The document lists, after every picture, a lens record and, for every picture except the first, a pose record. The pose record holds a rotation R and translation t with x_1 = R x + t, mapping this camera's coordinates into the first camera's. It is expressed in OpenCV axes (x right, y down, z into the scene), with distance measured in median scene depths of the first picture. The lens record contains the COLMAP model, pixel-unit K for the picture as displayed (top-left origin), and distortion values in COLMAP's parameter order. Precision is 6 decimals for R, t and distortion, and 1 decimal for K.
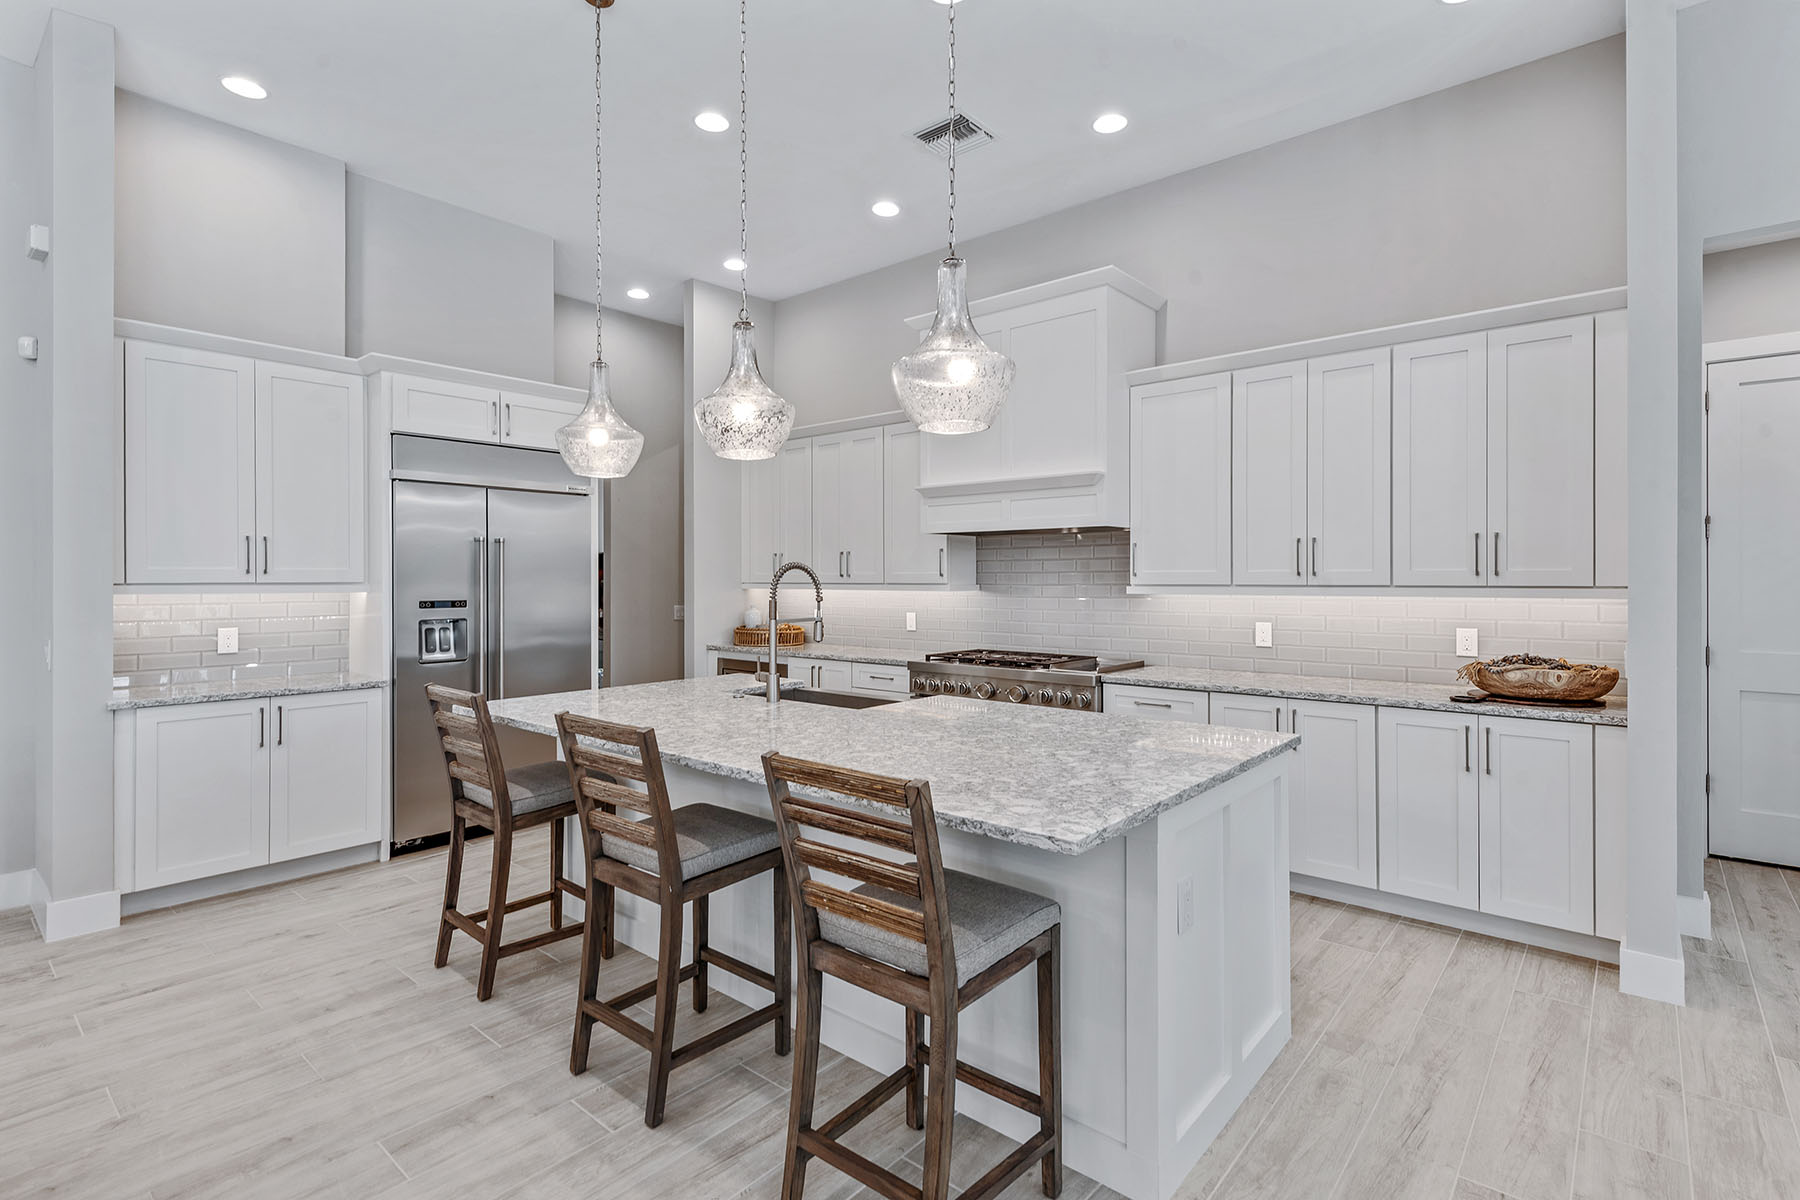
lens RADIAL K [[847.1, 0, 895.8], [0, 847.1, 582.6], [0, 0, 1]] dist [0.012145, -0.000840]
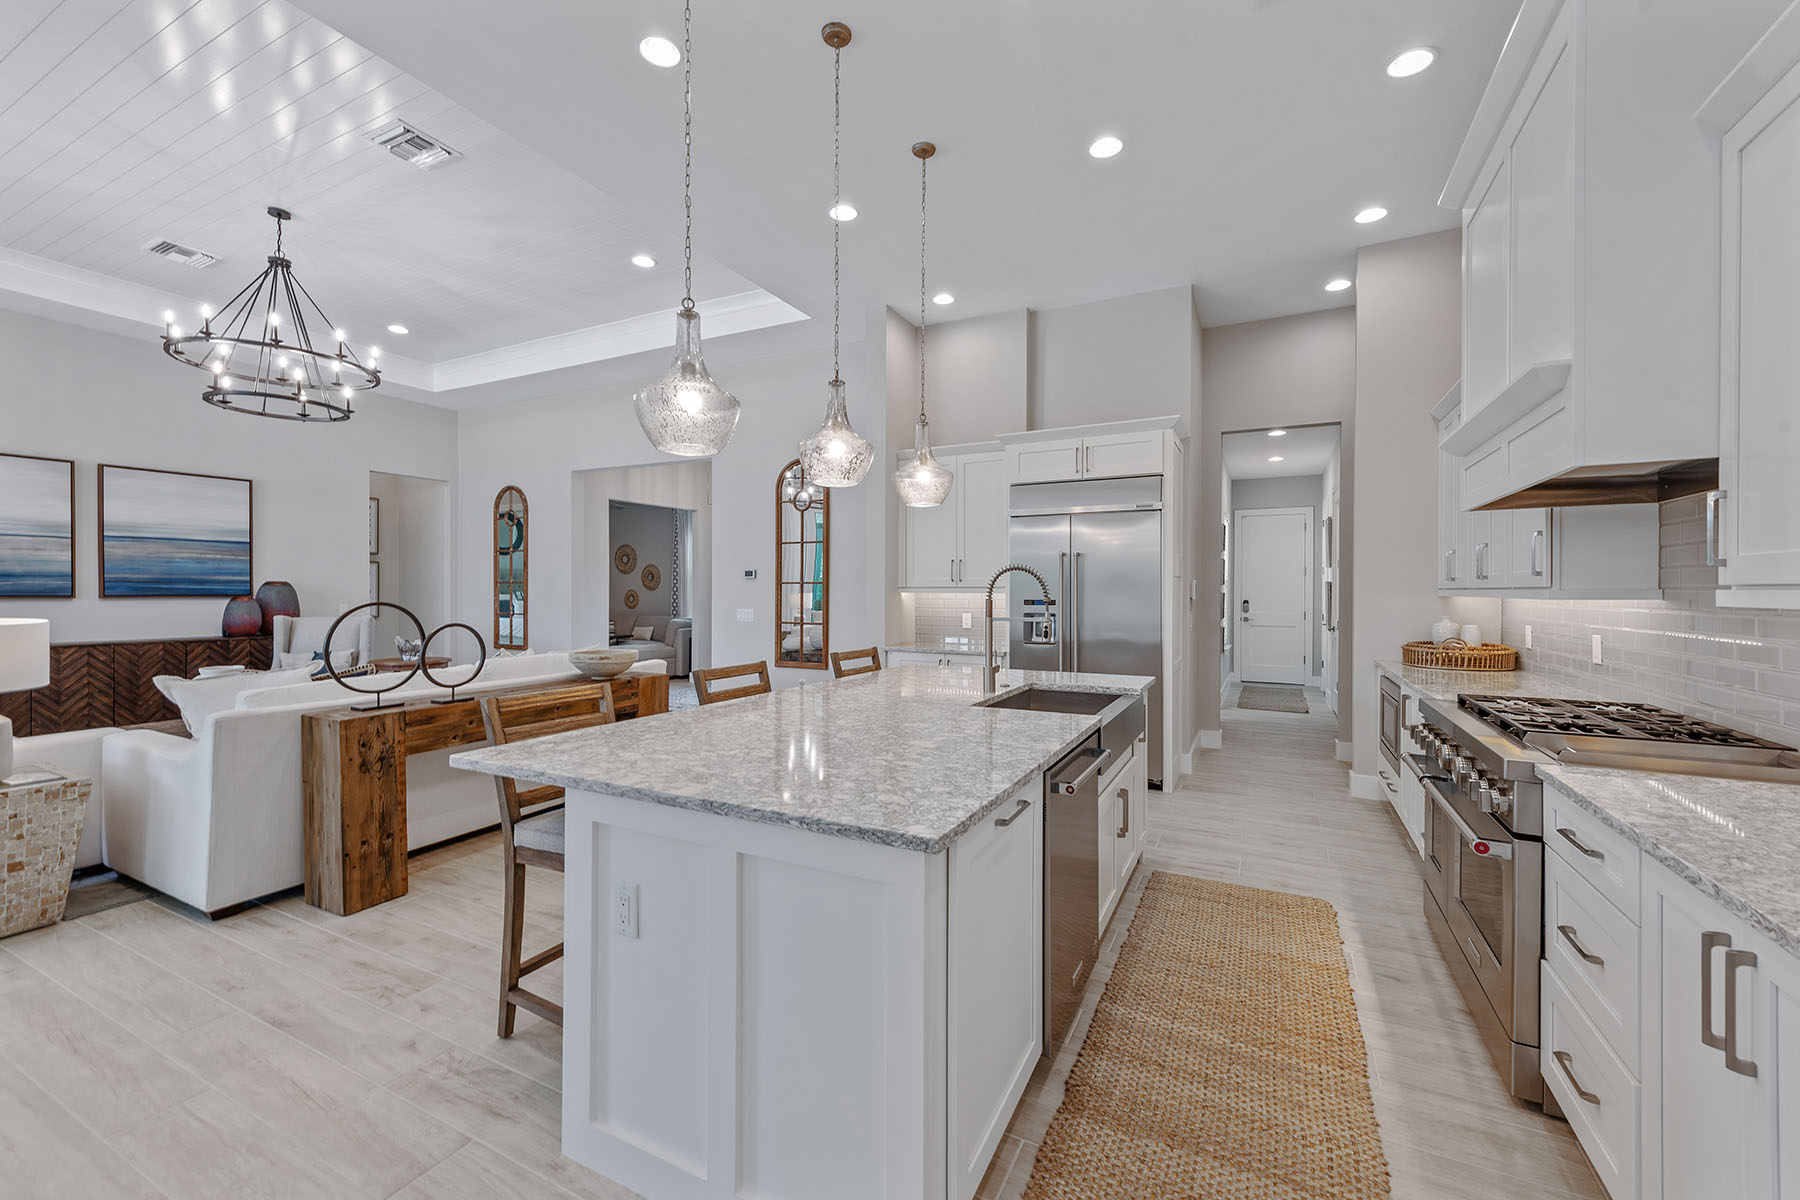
lens RADIAL K [[720.6, 0, 899.8], [0, 720.6, 594.8], [0, 0, 1]] dist [0.009195, -0.001371]
pose [[0.243206, 0.005361, -0.969960, 0.544307], [-0.006900, 0.999969, 0.003796, 0.009132], [0.969950, 0.005770, 0.243235, 0.489005]]
